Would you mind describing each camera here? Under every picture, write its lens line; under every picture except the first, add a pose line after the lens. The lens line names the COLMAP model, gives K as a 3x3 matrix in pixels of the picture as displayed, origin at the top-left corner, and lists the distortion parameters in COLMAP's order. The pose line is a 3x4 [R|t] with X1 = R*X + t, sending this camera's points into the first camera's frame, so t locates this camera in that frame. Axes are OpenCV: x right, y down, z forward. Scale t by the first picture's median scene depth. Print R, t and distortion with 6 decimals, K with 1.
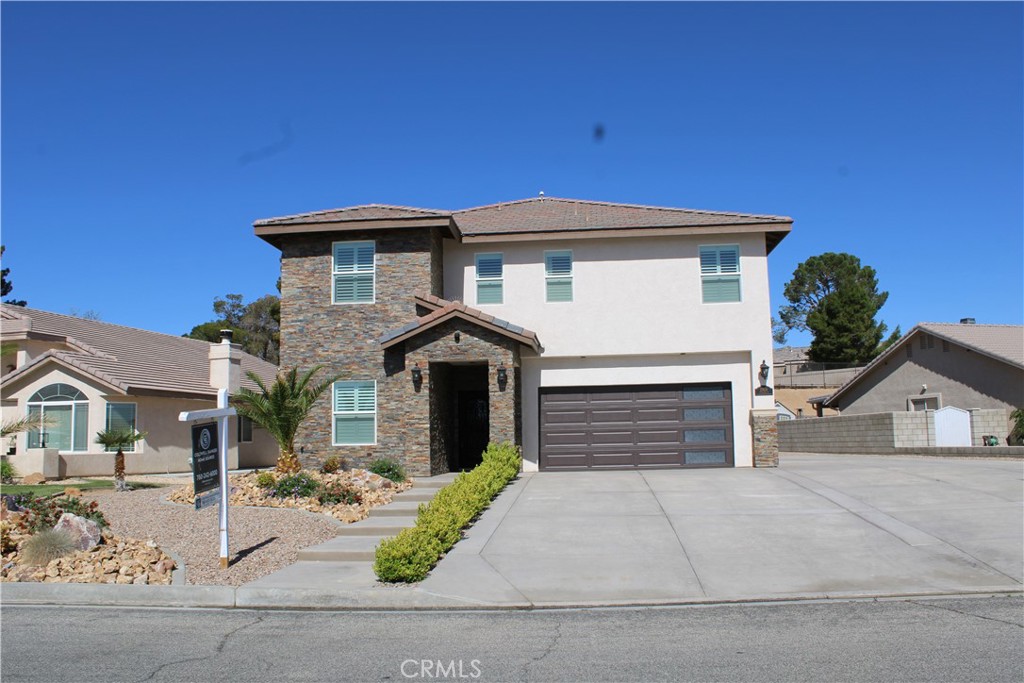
lens RADIAL K [[864.8, 0, 512.0], [0, 864.8, 341.5], [0, 0, 1]] dist [-0.166774, 0.177156]
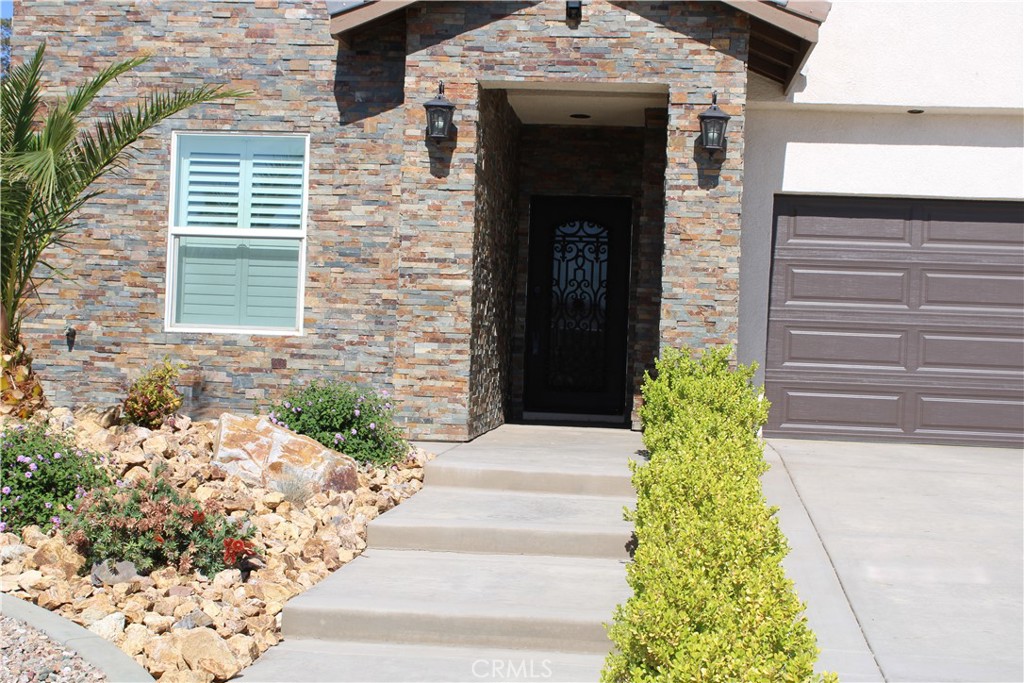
lens RADIAL K [[1576.3, 0, 512.0], [0, 1576.3, 341.5], [0, 0, 1]] dist [-0.018385, 0.018724]
pose [[0.998435, 0.055635, -0.005773, -0.075853], [-0.054584, 0.991678, 0.116602, 0.049587], [0.012212, -0.116104, 0.993162, 0.414142]]
